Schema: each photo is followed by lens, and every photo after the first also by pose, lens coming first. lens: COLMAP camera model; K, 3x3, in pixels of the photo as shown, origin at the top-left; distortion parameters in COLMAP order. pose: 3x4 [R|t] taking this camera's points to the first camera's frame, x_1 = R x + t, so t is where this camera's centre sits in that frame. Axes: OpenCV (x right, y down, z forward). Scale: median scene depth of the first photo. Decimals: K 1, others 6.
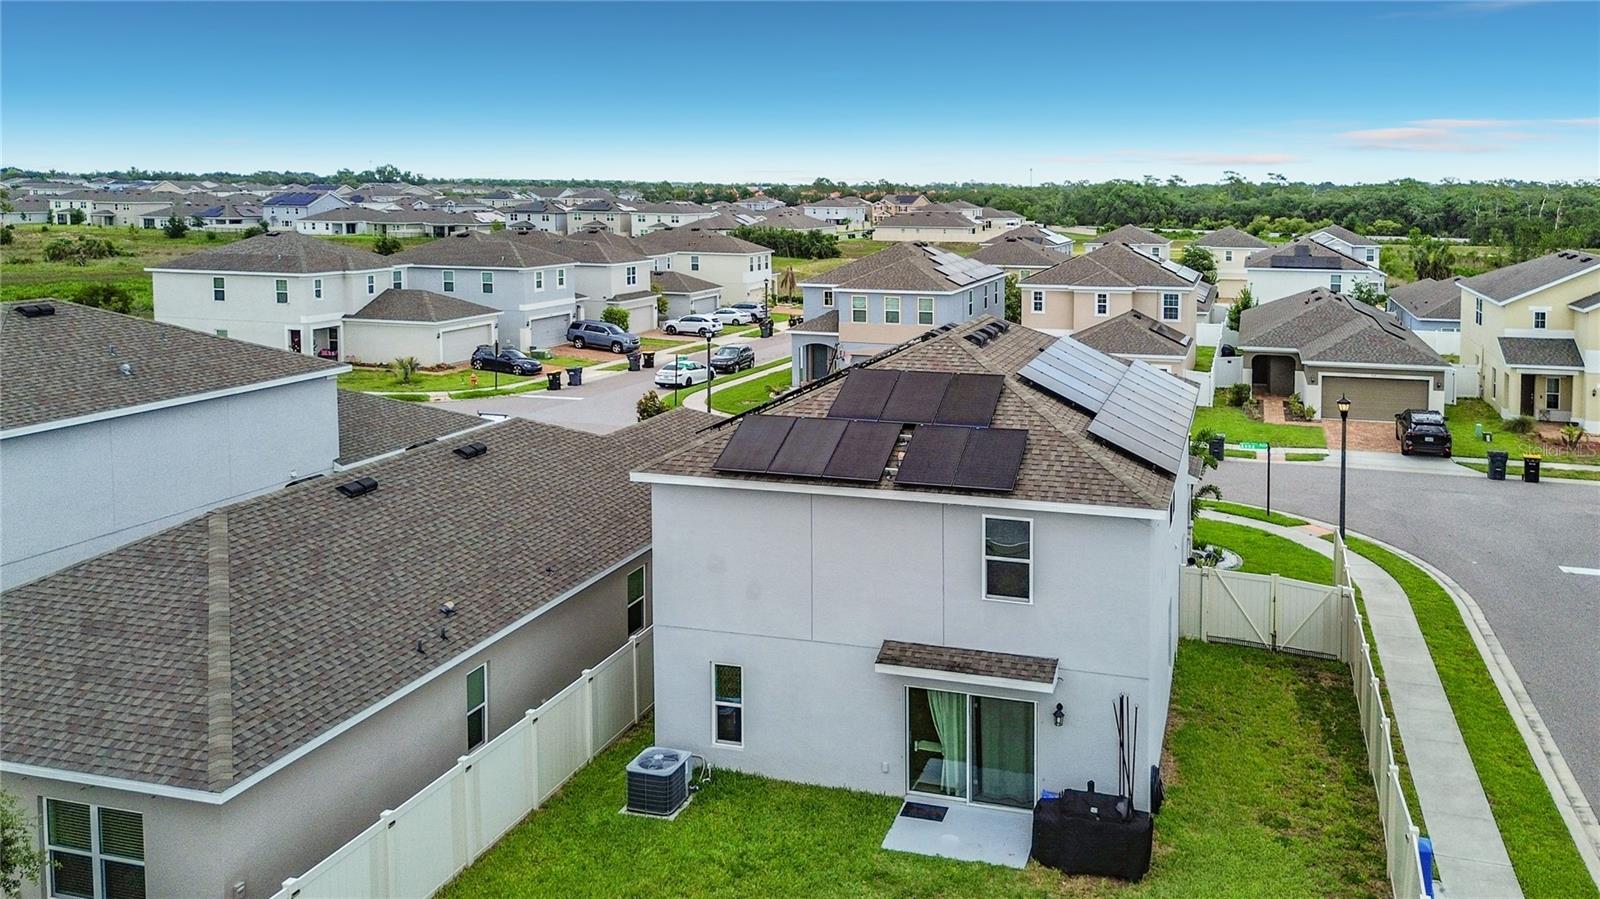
lens RADIAL K [[1245.9, 0, 936.9], [0, 1245.9, 248.3], [0, 0, 1]] dist [0.011625, 0.012050]
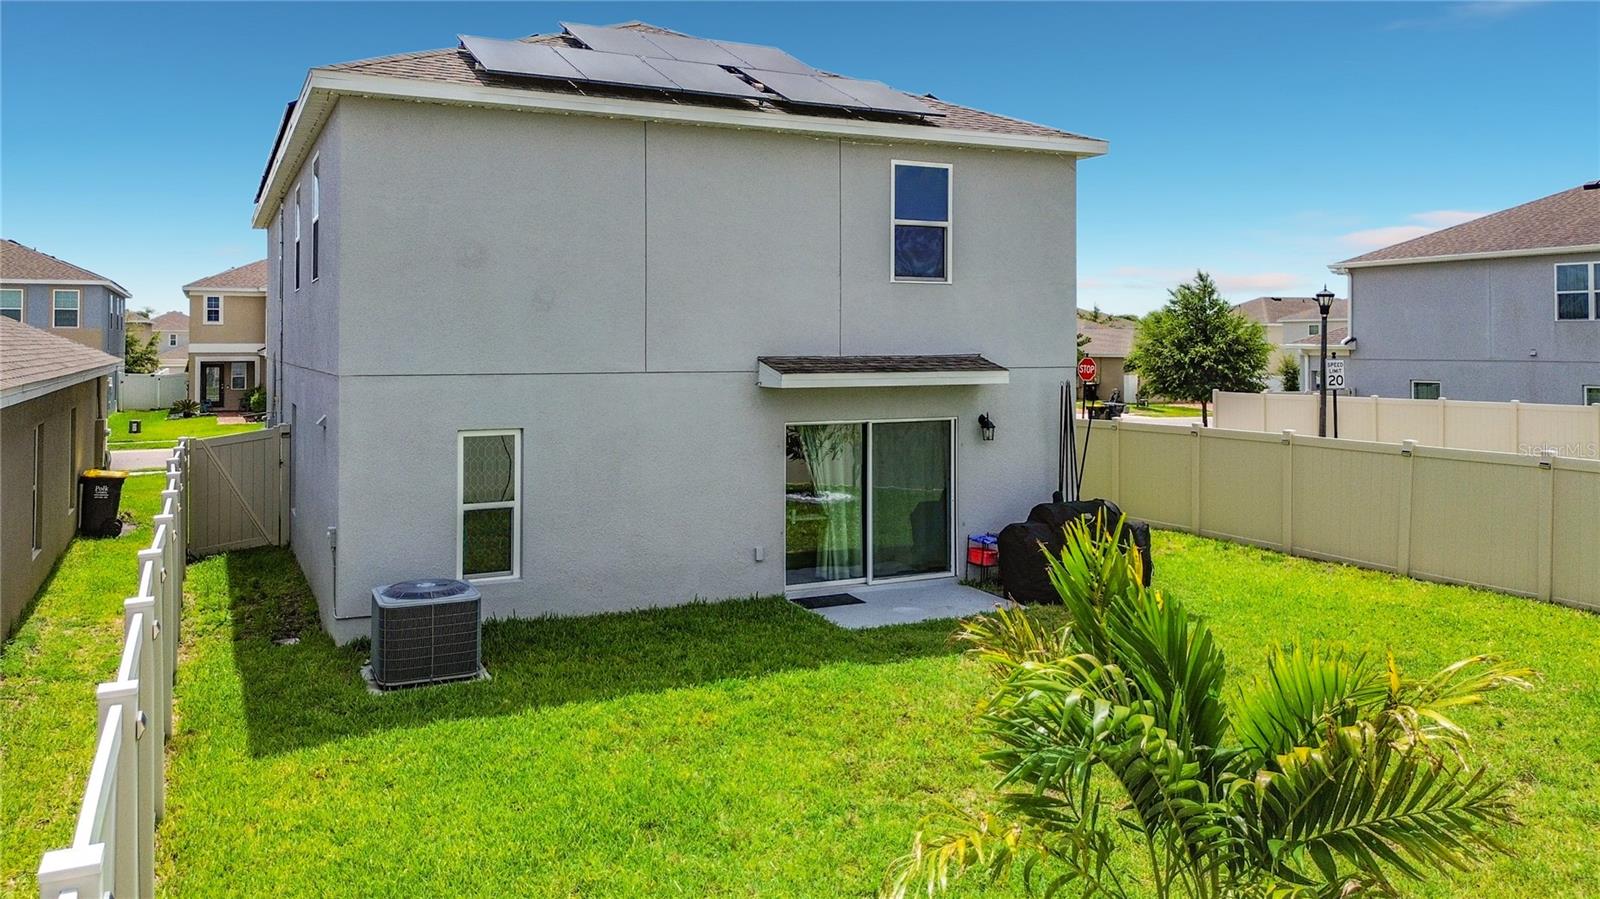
lens RADIAL K [[1187.5, 0, 801.4], [0, 1187.5, 365.5], [0, 0, 1]] dist [0.075664, -0.076087]
pose [[0.742941, -0.011204, 0.669264, -0.340832], [0.042354, 0.998643, -0.030298, 0.259182], [-0.668016, 0.050856, 0.742407, 0.396300]]
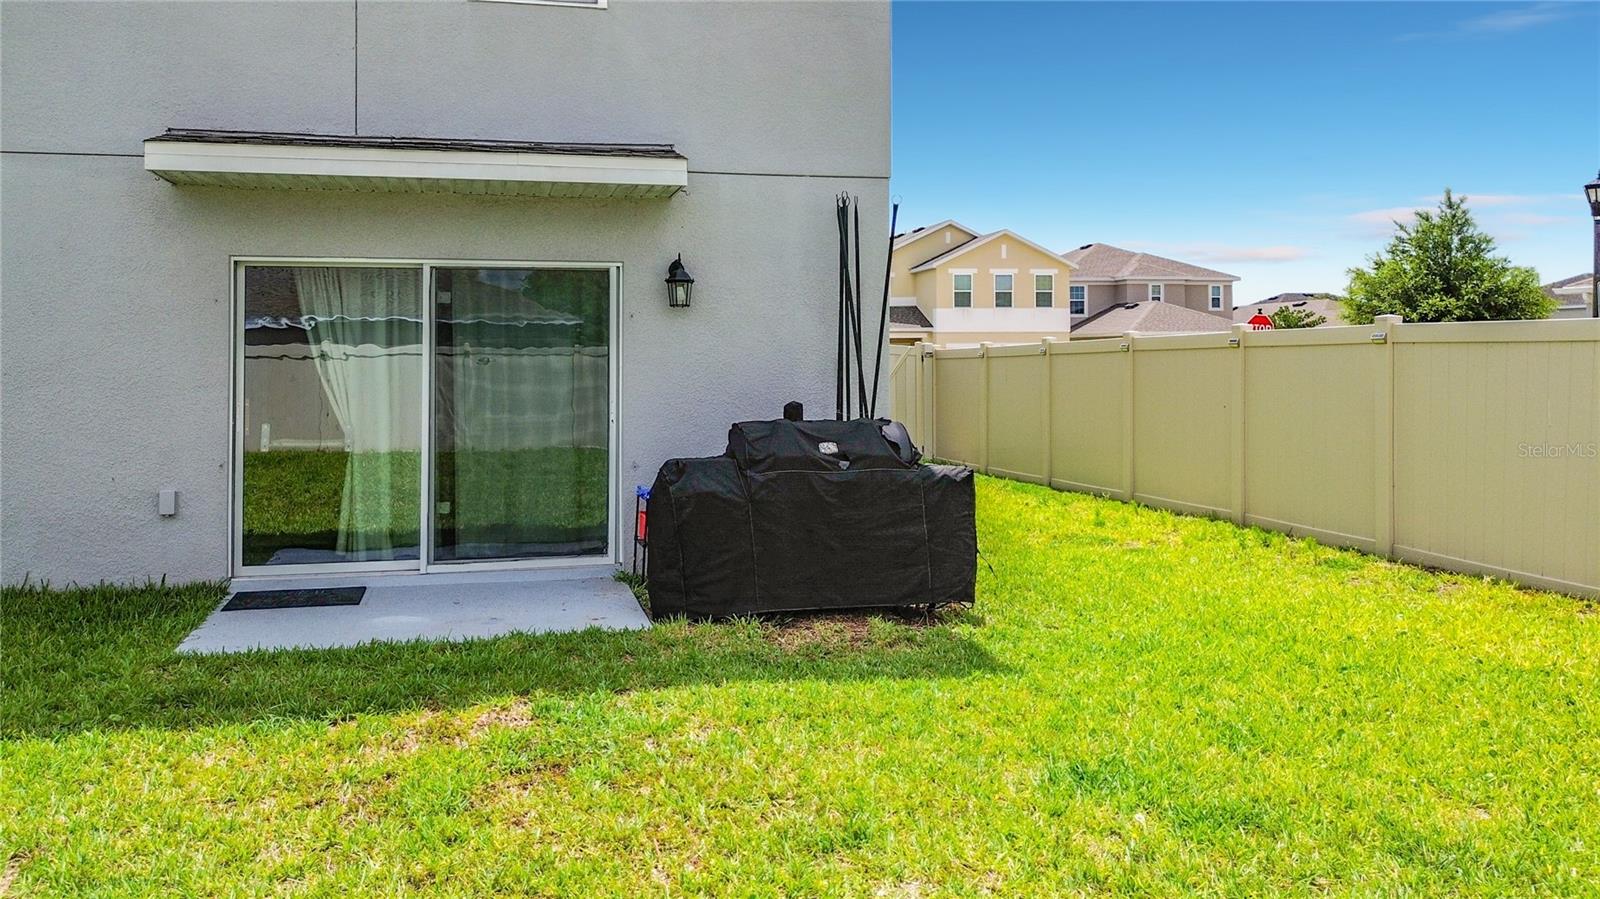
lens RADIAL K [[1216.5, 0, 763.0], [0, 1216.5, 344.3], [0, 0, 1]] dist [0.077345, -0.073626]
pose [[0.882667, 0.003969, 0.469983, -0.044353], [0.033329, 0.996918, -0.071013, 0.308941], [-0.468816, 0.078345, 0.879814, 0.476635]]
